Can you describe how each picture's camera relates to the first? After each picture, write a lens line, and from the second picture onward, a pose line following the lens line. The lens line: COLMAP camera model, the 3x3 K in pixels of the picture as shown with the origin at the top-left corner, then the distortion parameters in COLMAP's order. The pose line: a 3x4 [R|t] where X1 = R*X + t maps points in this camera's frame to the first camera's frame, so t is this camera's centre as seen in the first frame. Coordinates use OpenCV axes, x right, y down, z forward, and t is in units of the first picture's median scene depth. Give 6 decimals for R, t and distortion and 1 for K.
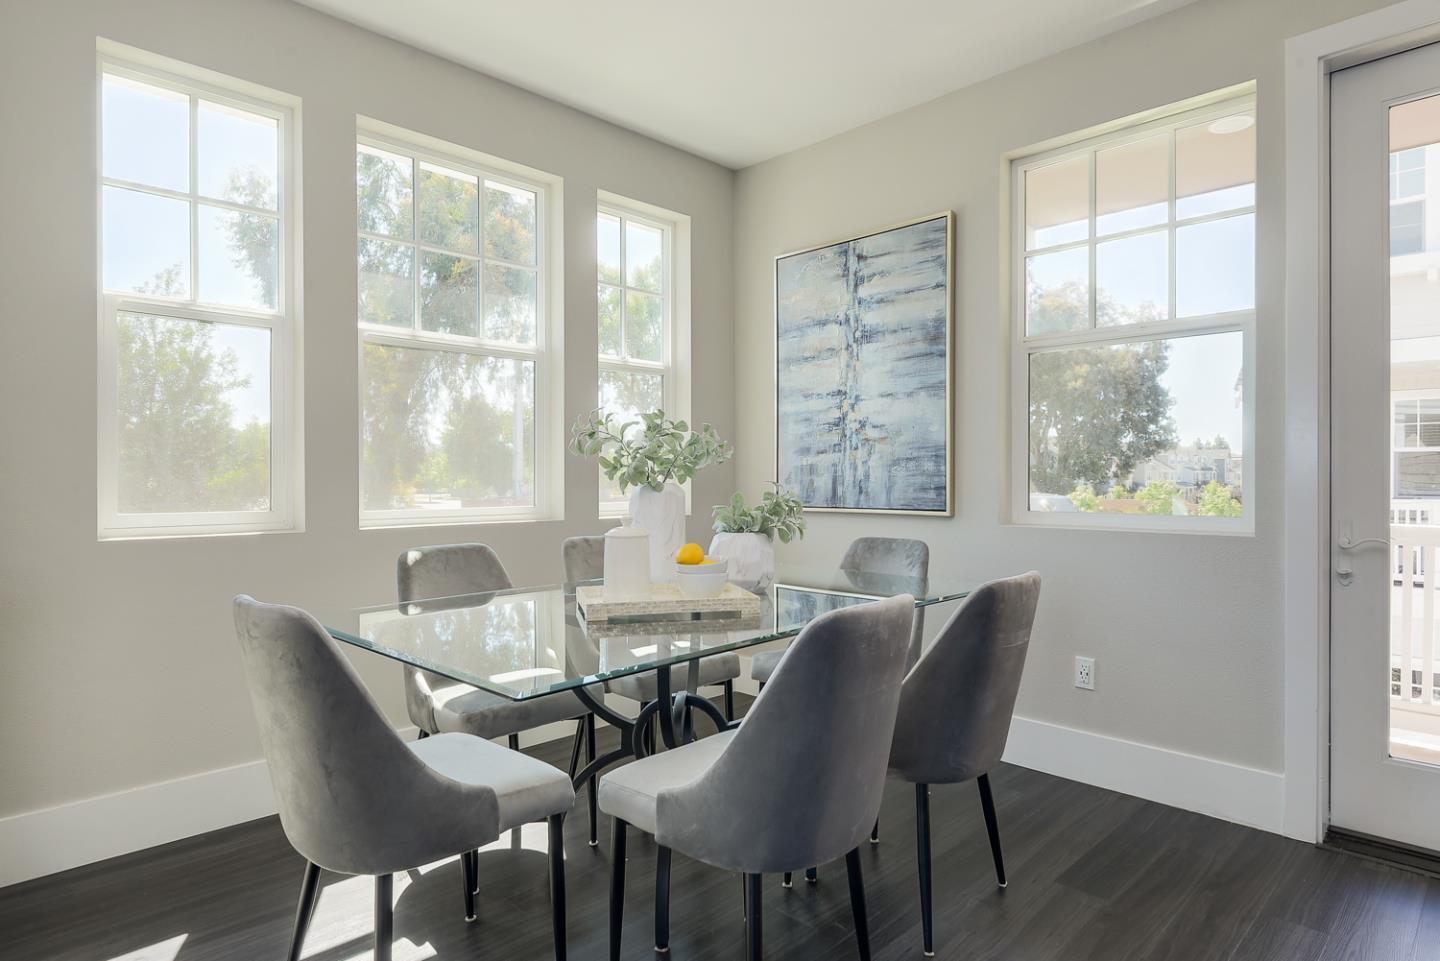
lens RADIAL K [[853.8, 0, 696.5], [0, 853.8, 486.5], [0, 0, 1]] dist [0.039635, -0.000758]
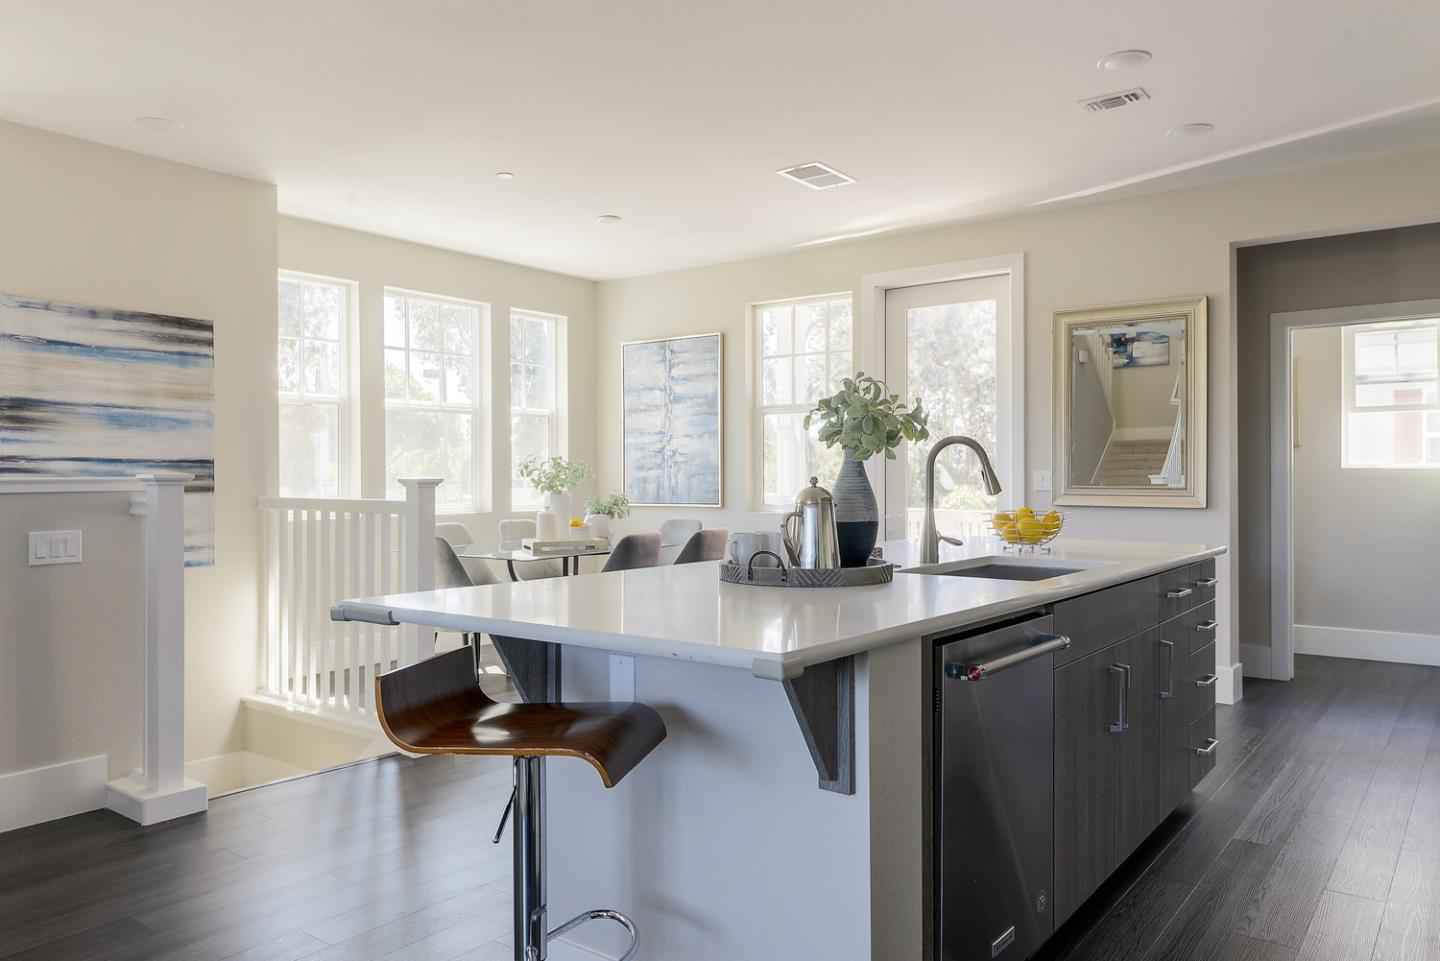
lens RADIAL K [[1147.5, 0, 720.0], [0, 1147.5, 480.5], [0, 0, 1]] dist [-0.004123, -0.012962]
pose [[0.988890, -0.002133, 0.148637, -0.047564], [0.002551, 0.999993, -0.002624, -0.013069], [-0.148630, 0.002974, 0.988888, -1.206527]]
